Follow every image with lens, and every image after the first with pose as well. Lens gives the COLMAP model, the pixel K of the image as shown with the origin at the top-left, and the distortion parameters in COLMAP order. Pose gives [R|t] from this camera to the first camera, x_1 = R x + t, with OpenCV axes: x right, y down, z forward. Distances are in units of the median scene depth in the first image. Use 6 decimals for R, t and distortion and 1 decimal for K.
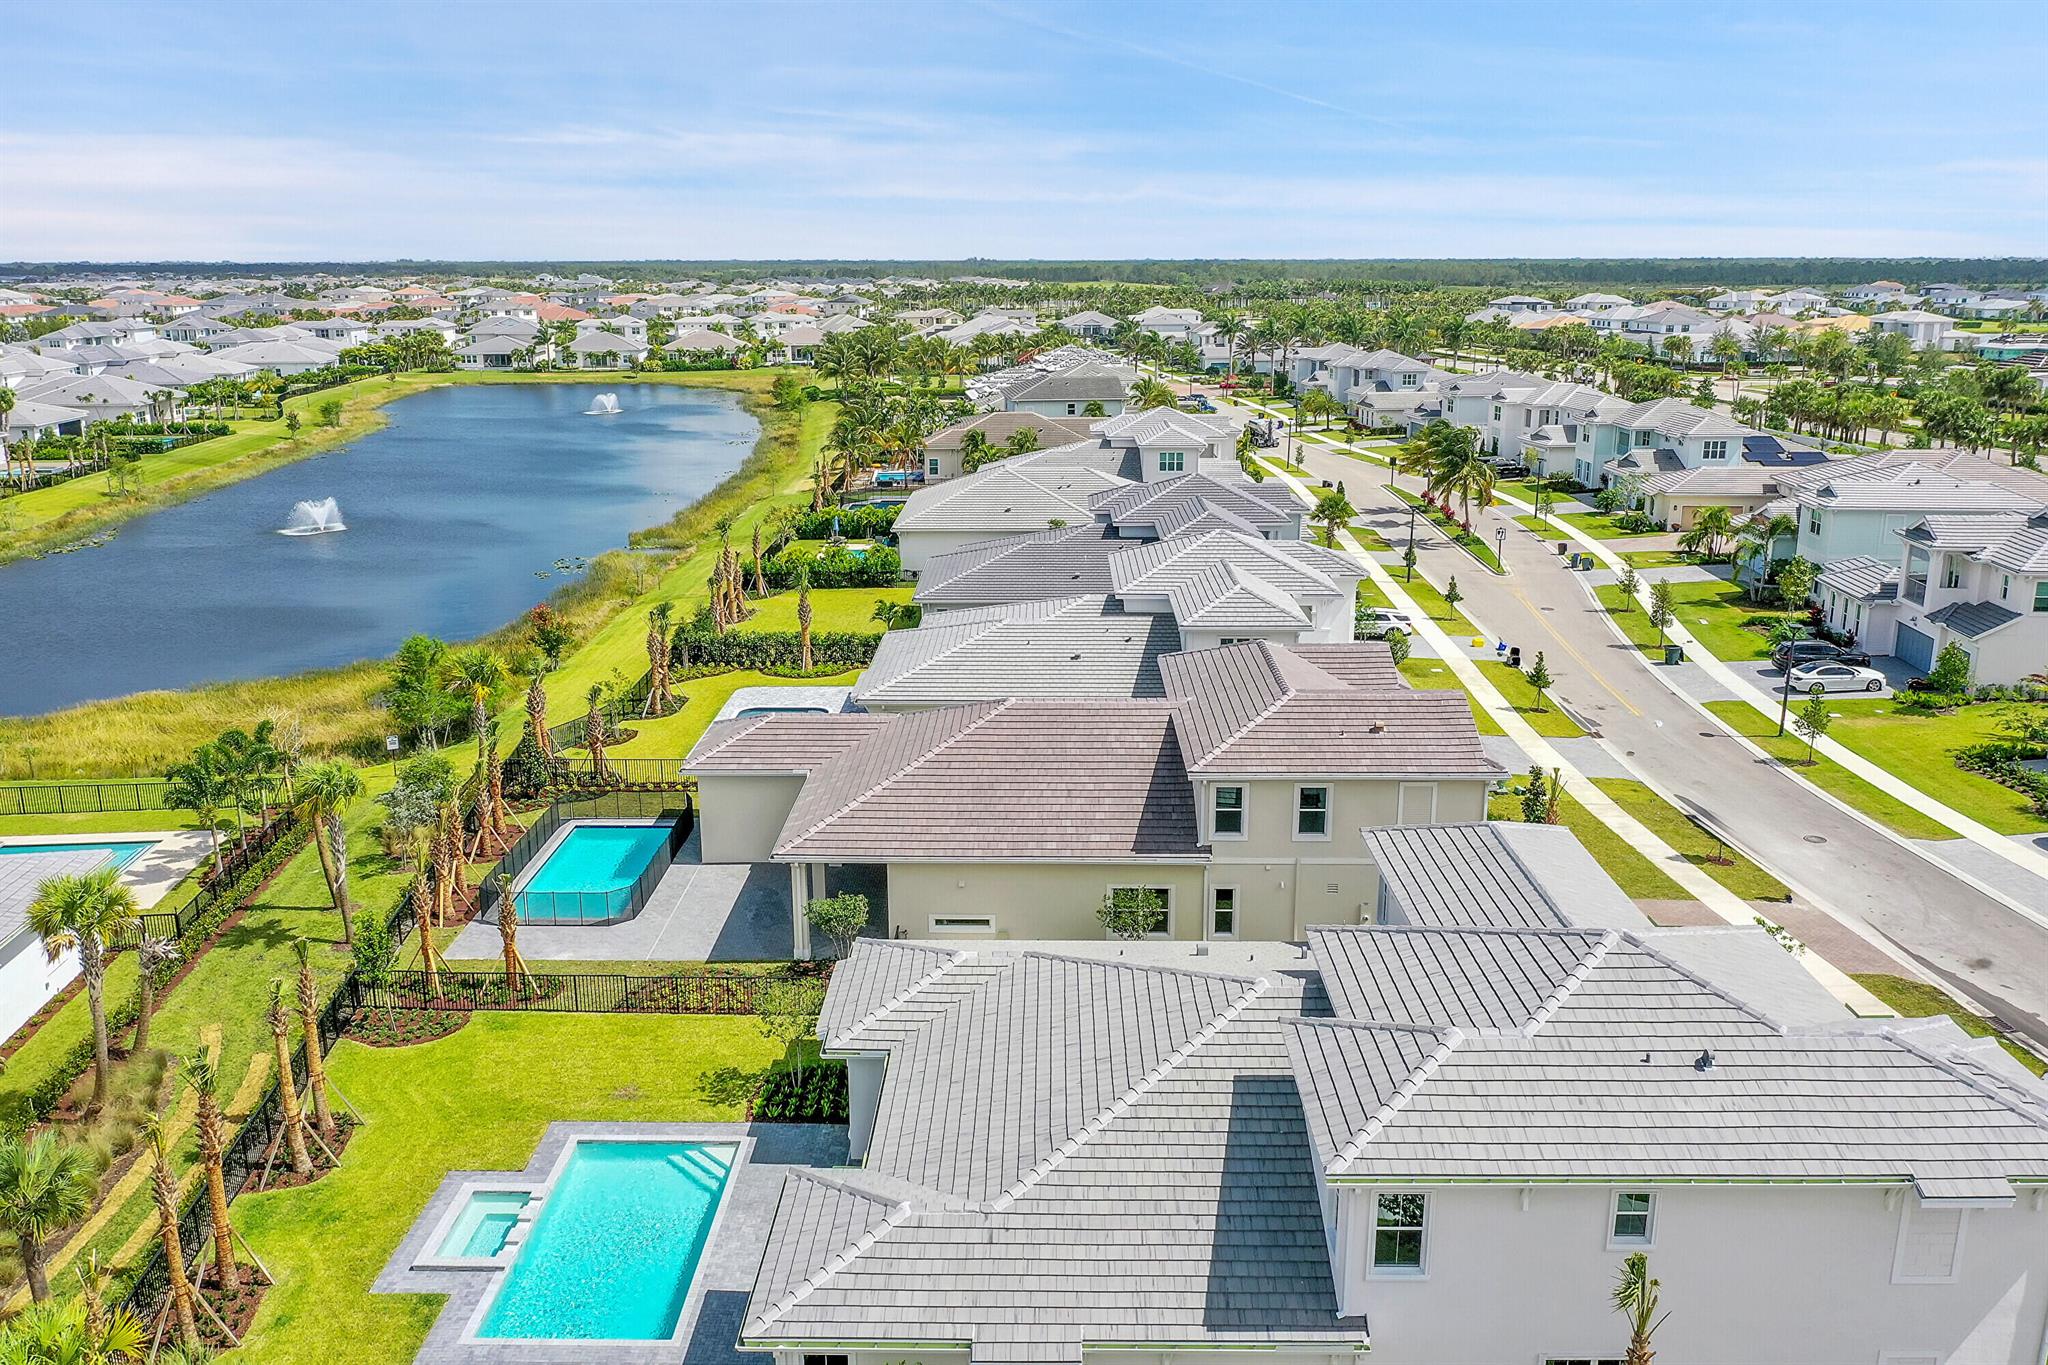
lens RADIAL K [[1601.6, 0, 1024.0], [0, 1601.6, 682.5], [0, 0, 1]] dist [-0.007553, -0.005718]
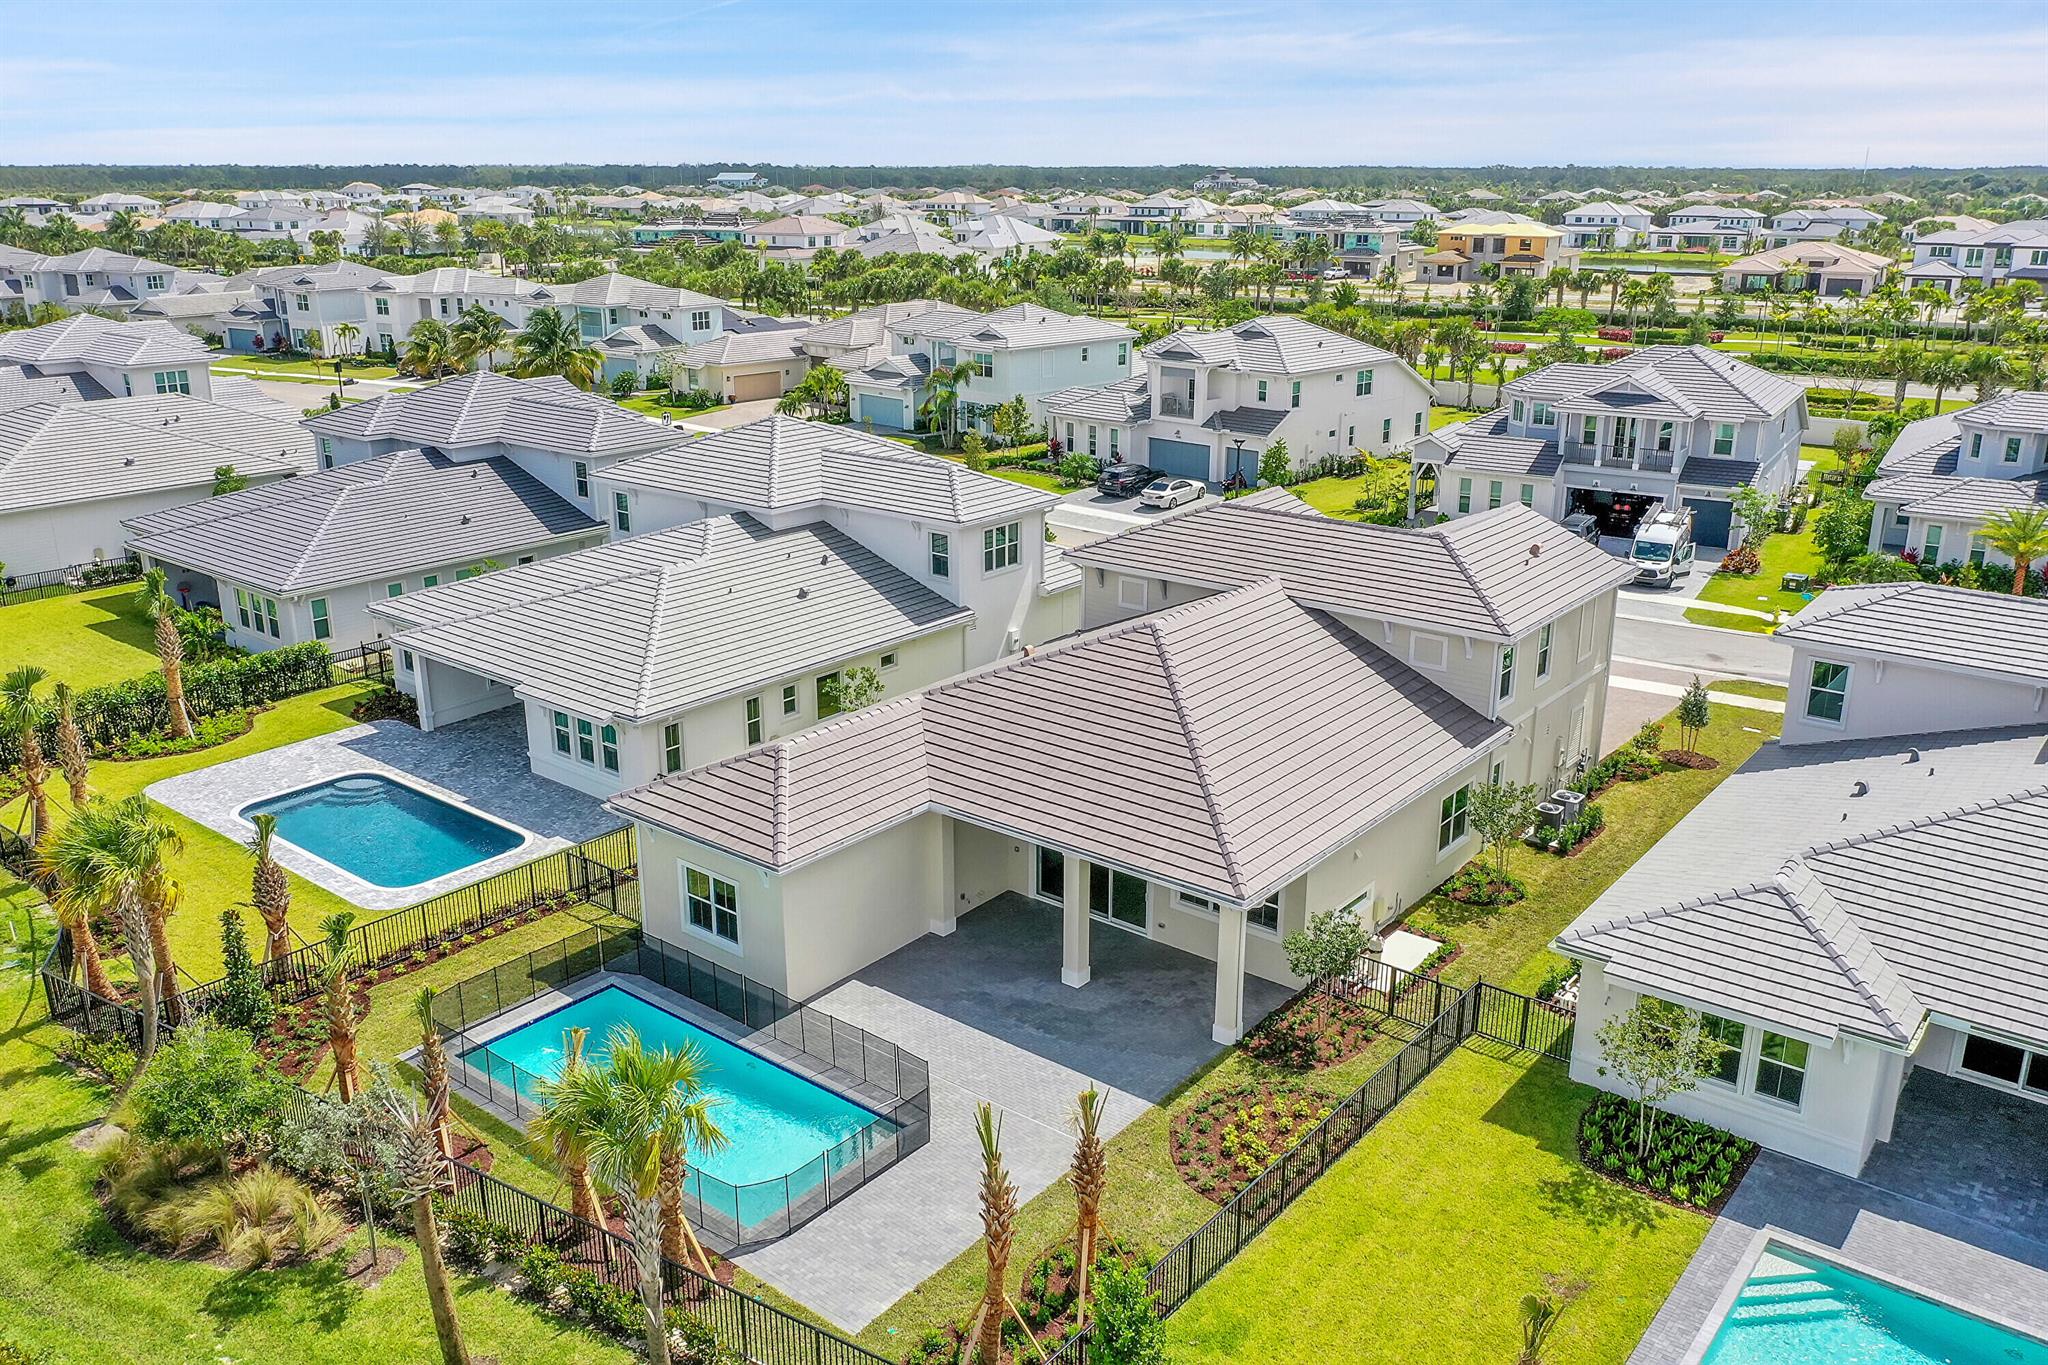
lens RADIAL K [[1600.8, 0, 1024.0], [0, 1600.8, 682.5], [0, 0, 1]] dist [-0.002606, -0.006849]
pose [[0.611891, -0.237008, 0.754597, -0.423024], [0.197211, 0.969634, 0.144632, -0.056539], [-0.765962, 0.060316, 0.640050, 0.395896]]
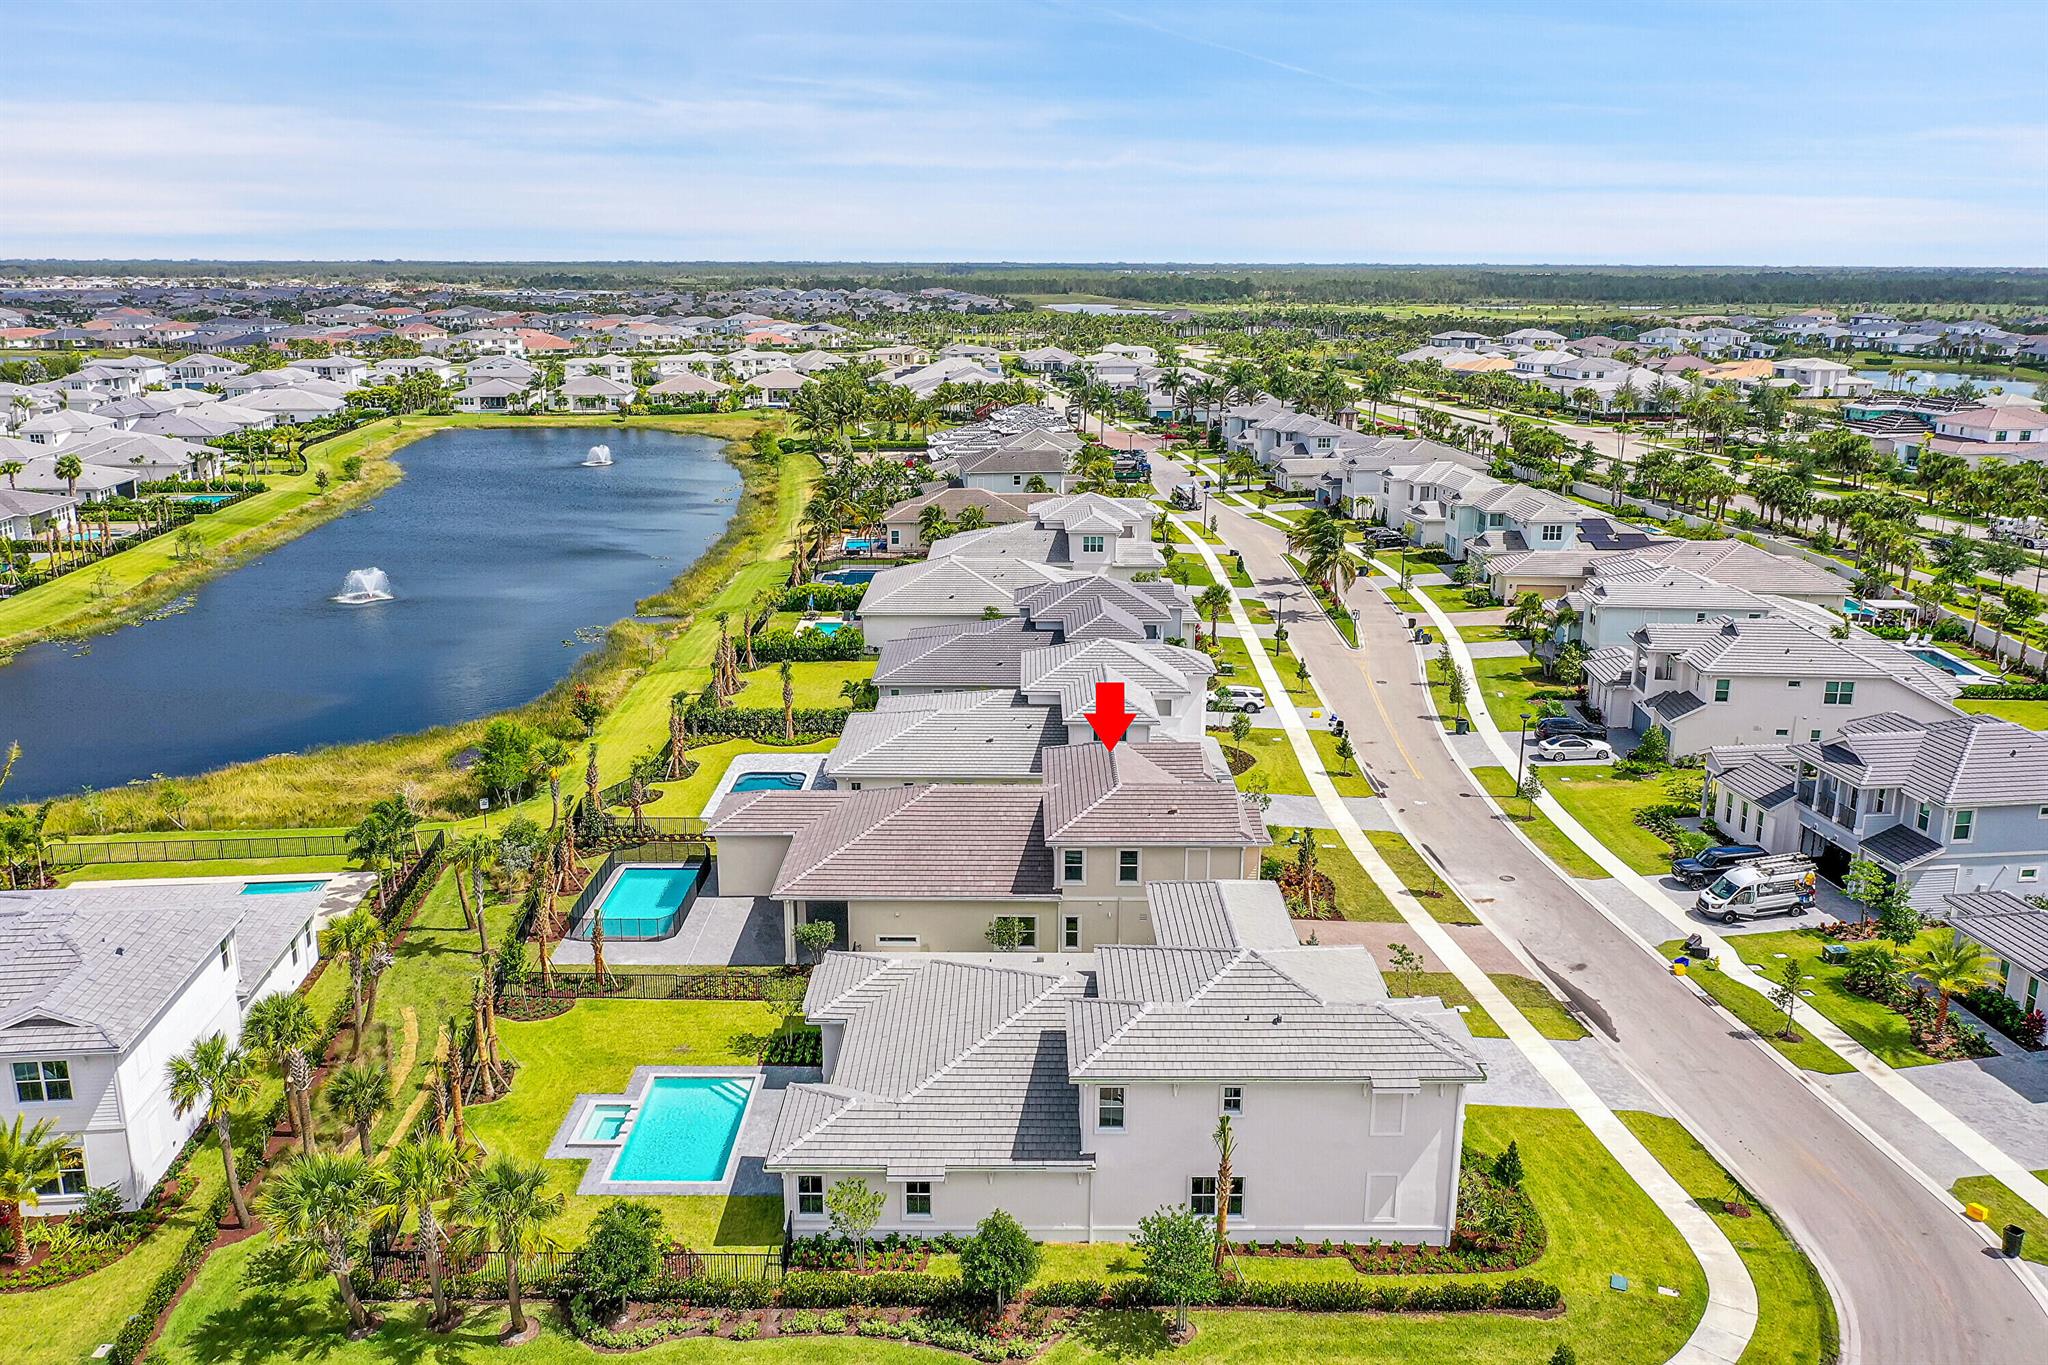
lens RADIAL K [[1600.8, 0, 1024.0], [0, 1600.8, 682.5], [0, 0, 1]] dist [-0.002606, -0.006849]
pose [[0.999847, 0.002278, 0.017343, 0.033291], [-0.002269, 0.999997, -0.000546, -0.056855], [-0.017344, 0.000506, 0.999849, -0.315674]]
